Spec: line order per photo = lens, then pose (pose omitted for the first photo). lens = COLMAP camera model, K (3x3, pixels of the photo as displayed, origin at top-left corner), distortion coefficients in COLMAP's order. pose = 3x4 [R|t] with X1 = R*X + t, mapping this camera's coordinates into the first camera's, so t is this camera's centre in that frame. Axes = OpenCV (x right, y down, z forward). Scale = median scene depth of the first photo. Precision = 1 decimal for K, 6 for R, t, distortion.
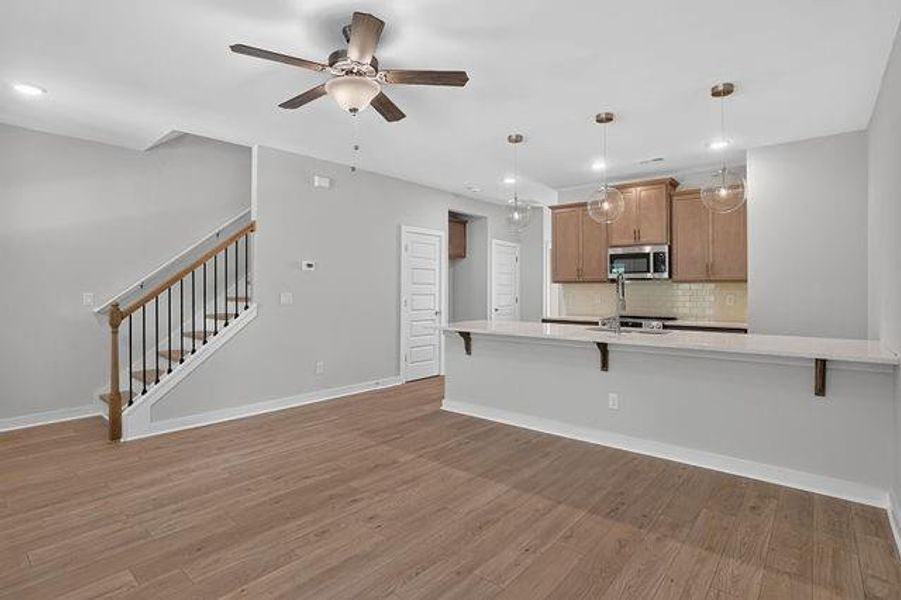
lens RADIAL K [[447.8, 0, 441.9], [0, 447.8, 283.1], [0, 0, 1]] dist [-0.045246, -0.000026]
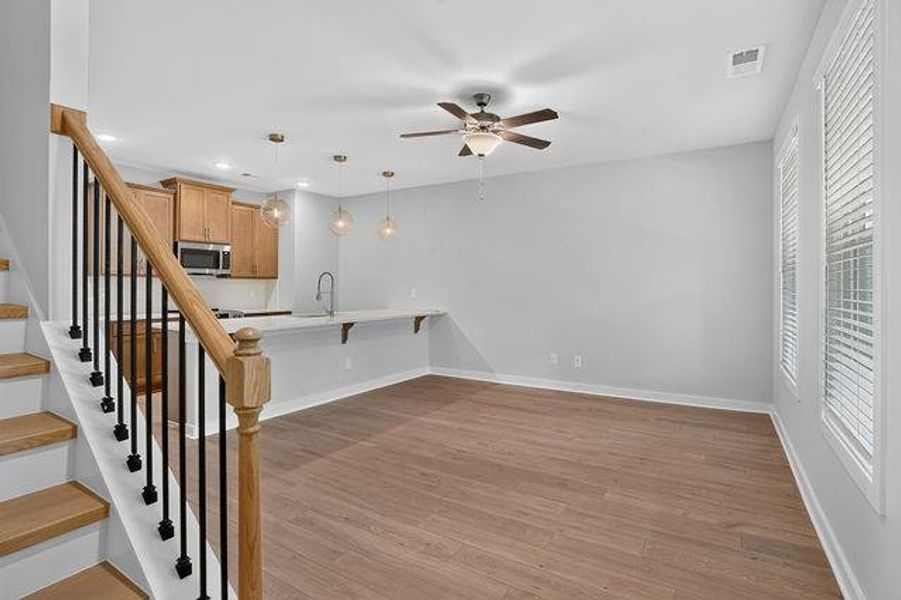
lens RADIAL K [[447.8, 0, 435.7], [0, 447.8, 295.1], [0, 0, 1]] dist [-0.045246, -0.000026]
pose [[-0.130004, -0.026038, 0.991171, -1.096700], [-0.021748, 0.999489, 0.023404, 0.006930], [-0.991275, -0.018514, -0.130504, 0.936924]]
